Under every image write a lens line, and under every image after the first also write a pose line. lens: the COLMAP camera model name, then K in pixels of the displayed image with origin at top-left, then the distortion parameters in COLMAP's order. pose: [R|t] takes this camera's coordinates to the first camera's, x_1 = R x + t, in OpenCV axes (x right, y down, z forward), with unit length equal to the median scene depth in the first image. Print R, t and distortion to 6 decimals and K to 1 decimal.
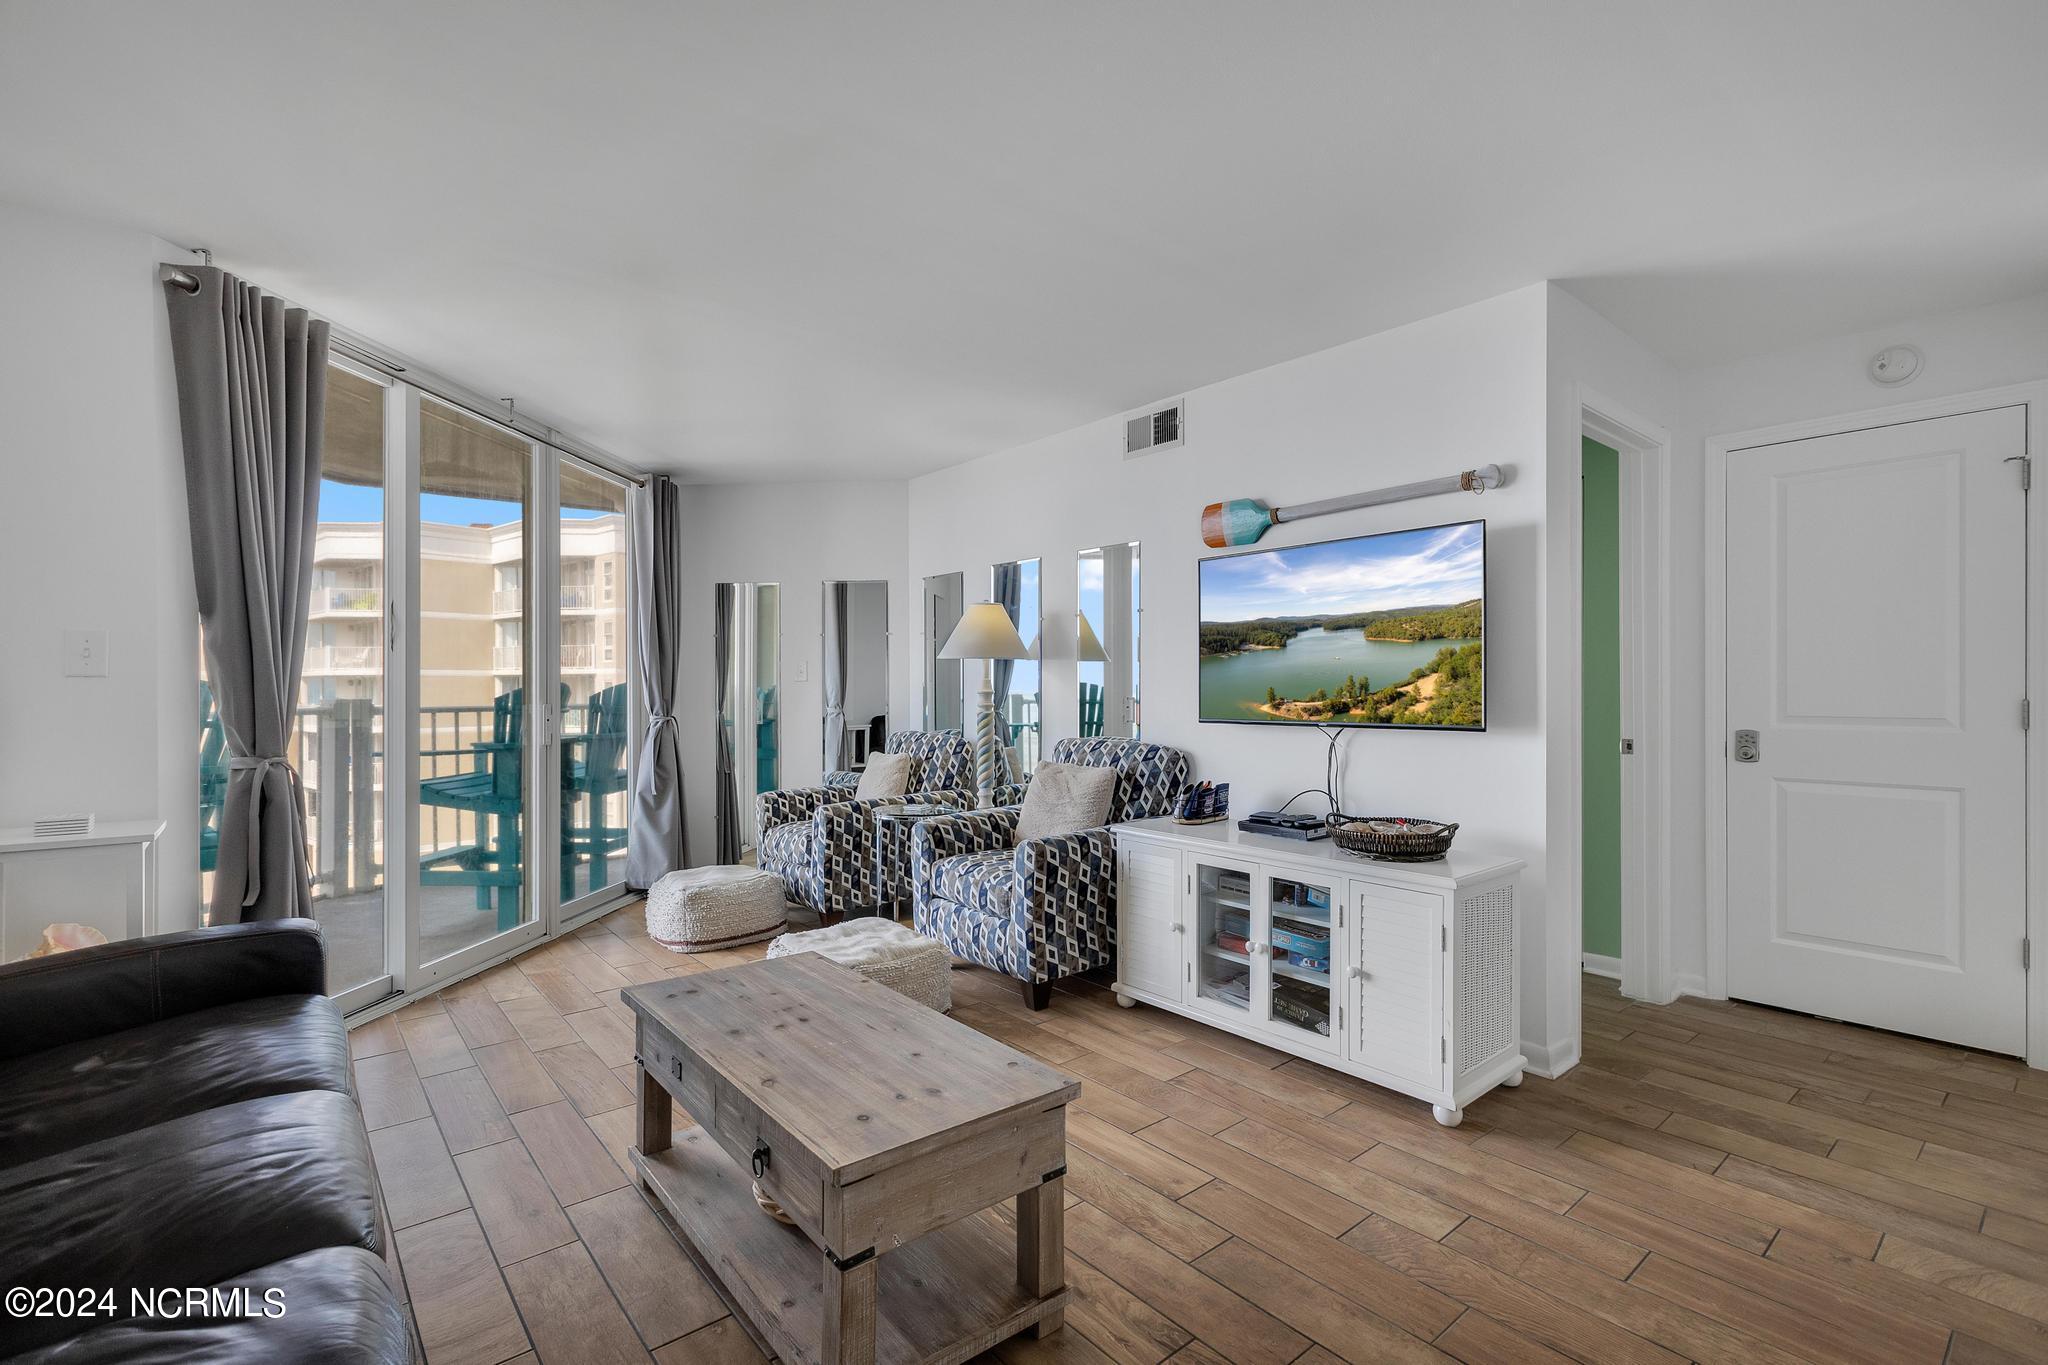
lens RADIAL K [[940.8, 0, 1013.9], [0, 940.8, 686.2], [0, 0, 1]] dist [0.016398, -0.000323]
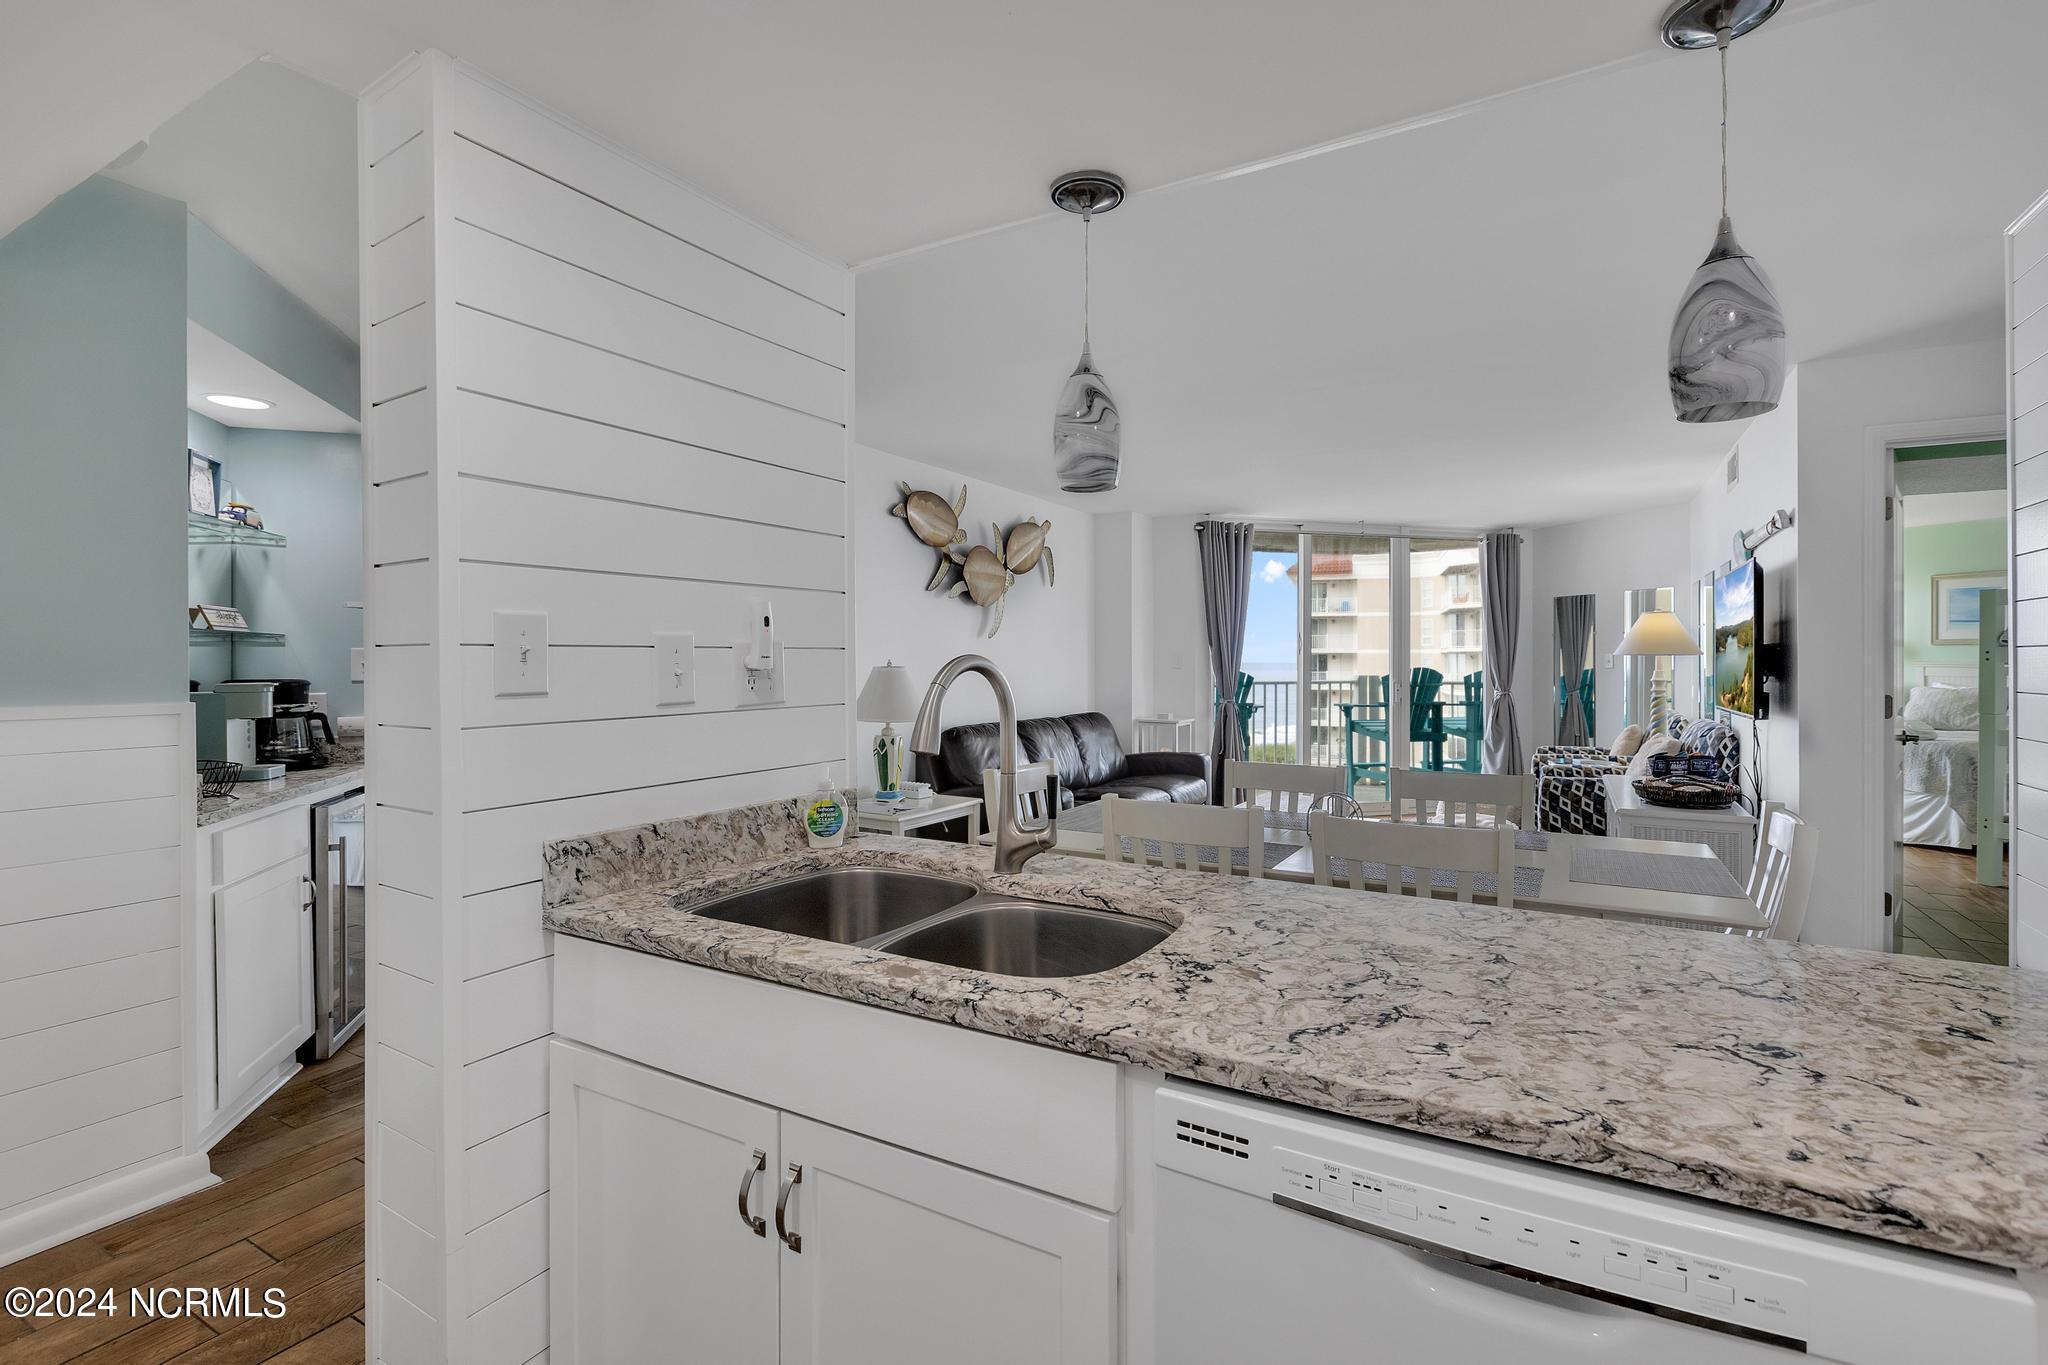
lens RADIAL K [[919.1, 0, 987.2], [0, 919.1, 657.4], [0, 0, 1]] dist [0.002081, -0.001040]
pose [[0.308818, -0.001335, -0.951120, 1.116401], [0.002114, 0.999998, -0.000717, -0.031437], [0.951119, -0.001789, 0.308820, -0.318940]]
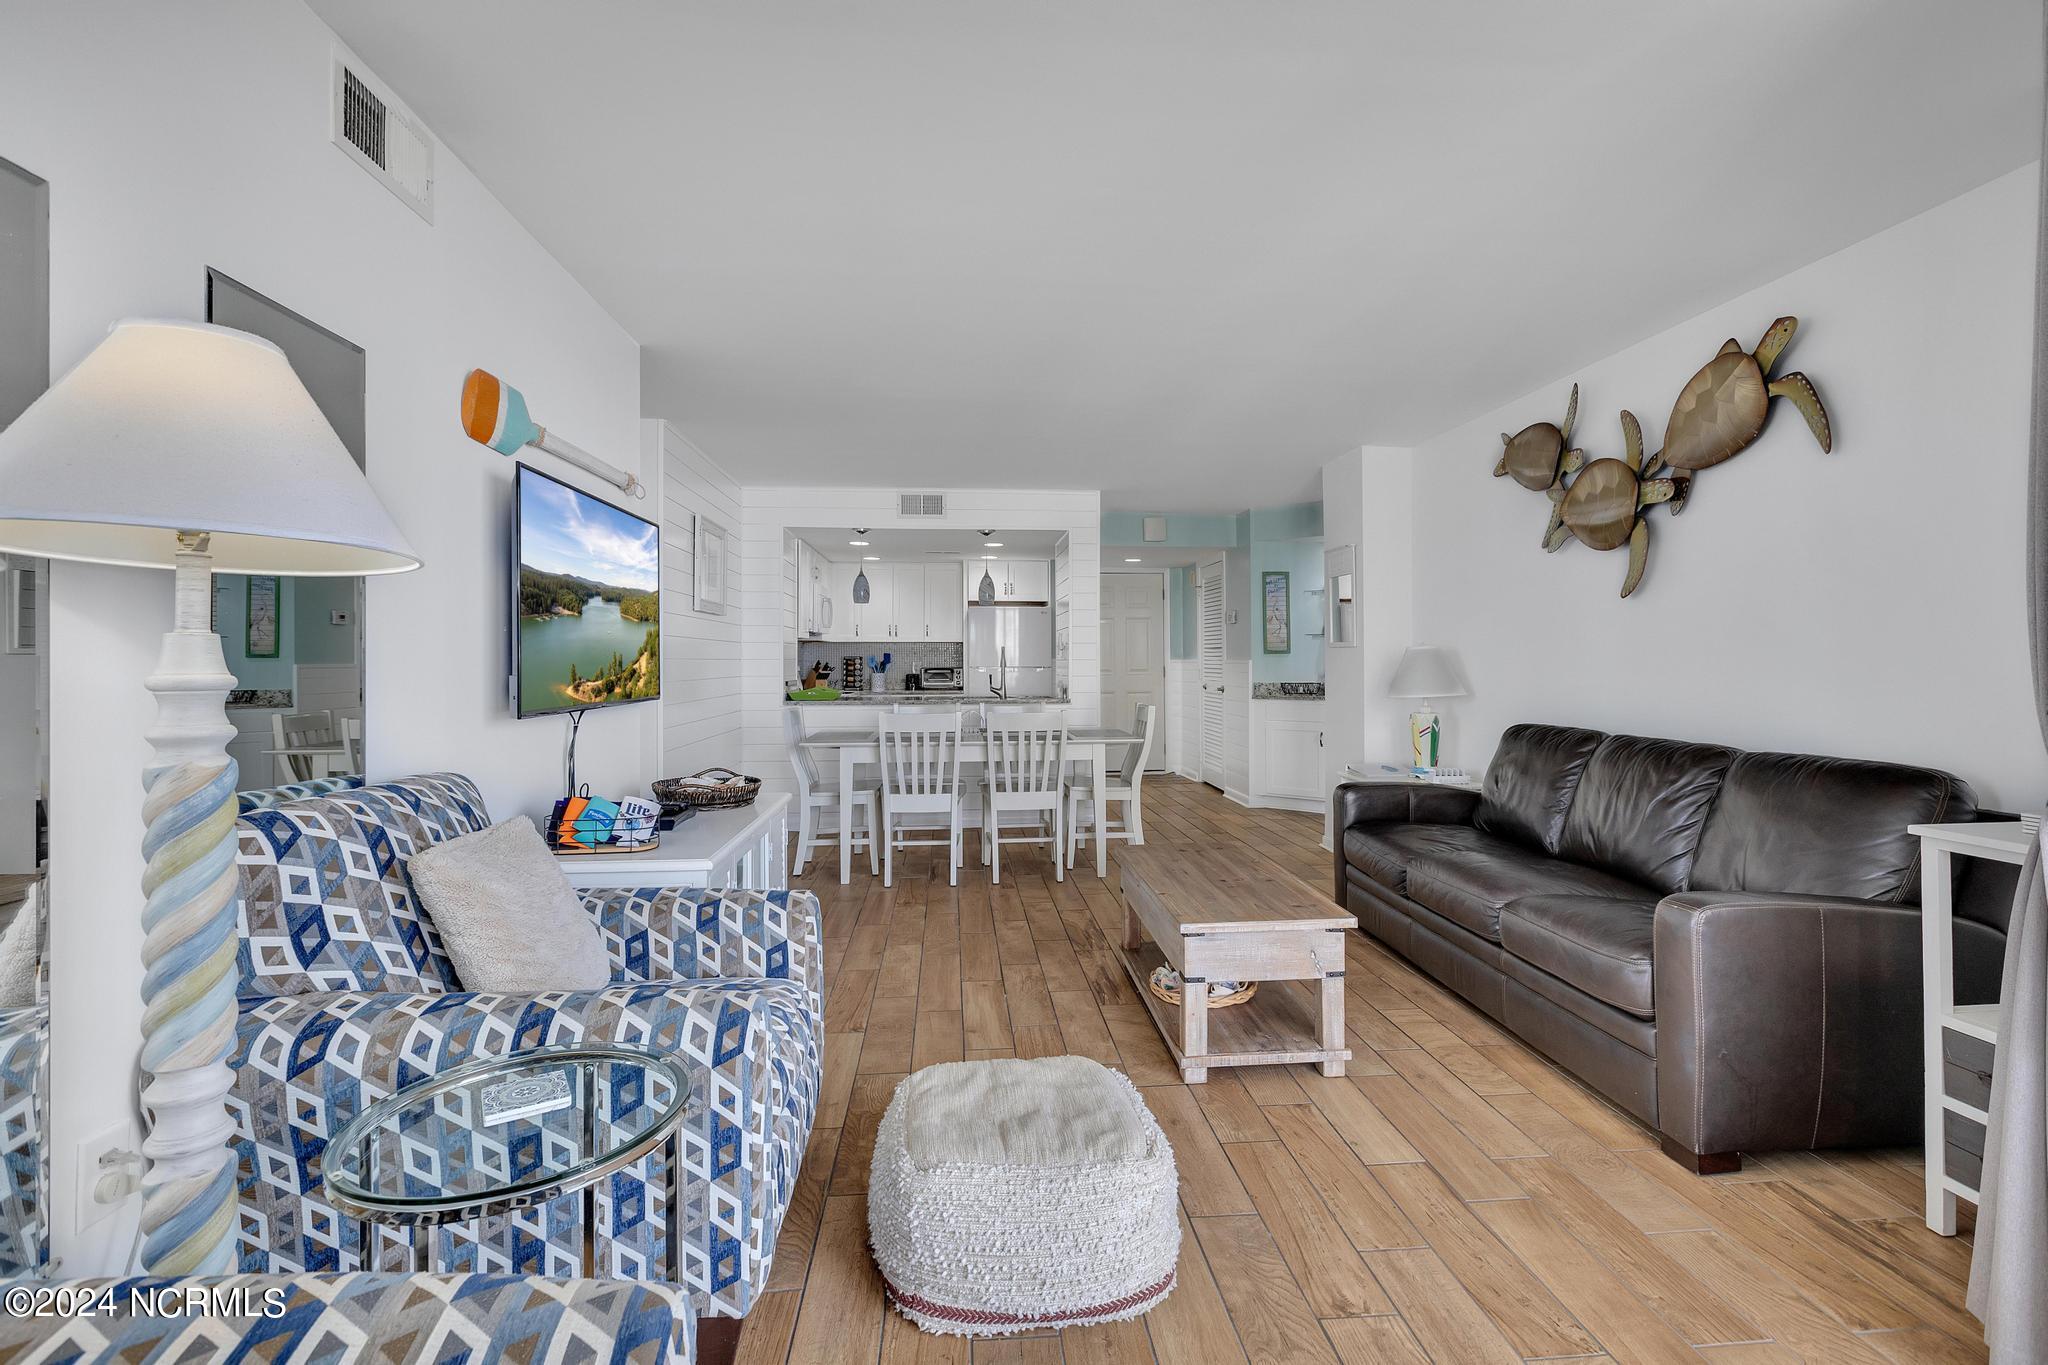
lens RADIAL K [[919.1, 0, 1086.4], [0, 919.1, 674.7], [0, 0, 1]] dist [0.002081, -0.001040]
pose [[-0.852010, 0.000235, 0.523525, -0.477984], [0.007373, 0.999906, 0.011550, 0.004074], [-0.523474, 0.013701, -0.851932, 1.395449]]
